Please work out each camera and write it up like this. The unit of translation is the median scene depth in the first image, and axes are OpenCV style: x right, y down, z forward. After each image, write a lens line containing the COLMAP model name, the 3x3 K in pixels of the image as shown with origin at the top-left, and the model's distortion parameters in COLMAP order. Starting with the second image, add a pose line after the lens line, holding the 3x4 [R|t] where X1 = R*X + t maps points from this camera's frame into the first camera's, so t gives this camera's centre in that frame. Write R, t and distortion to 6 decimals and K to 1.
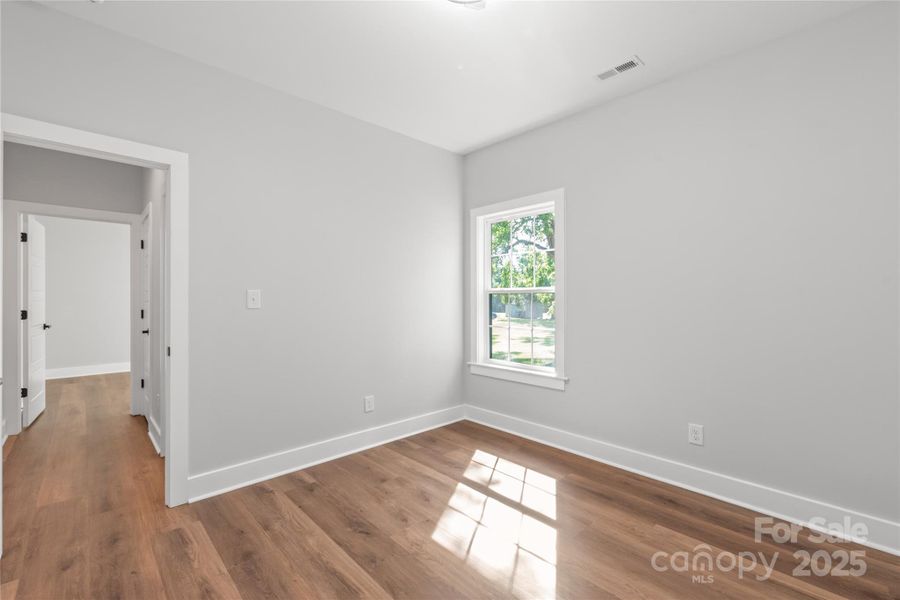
lens RADIAL K [[397.2, 0, 449.6], [0, 397.2, 296.8], [0, 0, 1]] dist [0.000207, -0.000480]
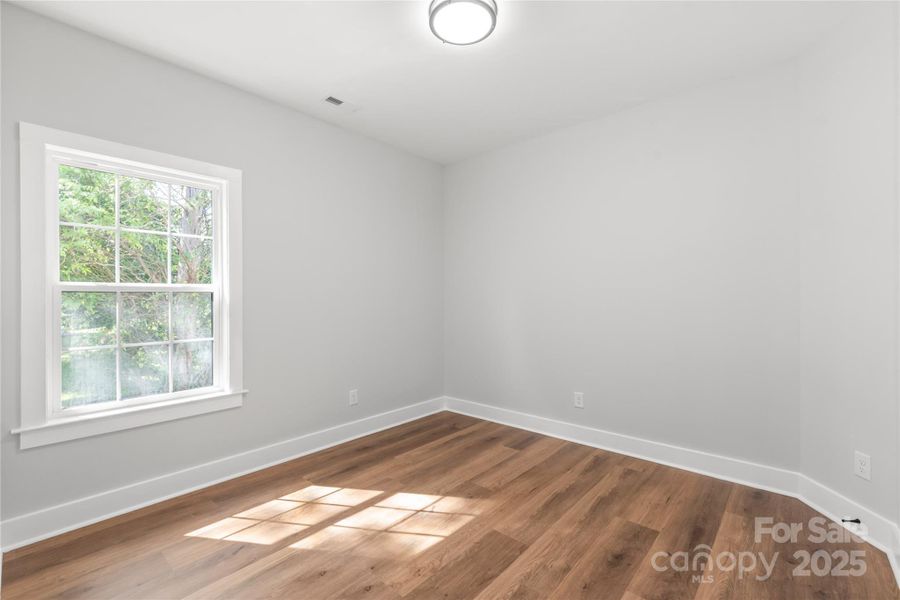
lens RADIAL K [[397.2, 0, 449.6], [0, 397.2, 296.8], [0, 0, 1]] dist [0.000207, -0.000480]
pose [[-0.108380, -0.000970, 0.994109, -0.726433], [-0.004527, 0.999990, 0.000483, -0.004610], [-0.994099, -0.004448, -0.108383, 0.759467]]
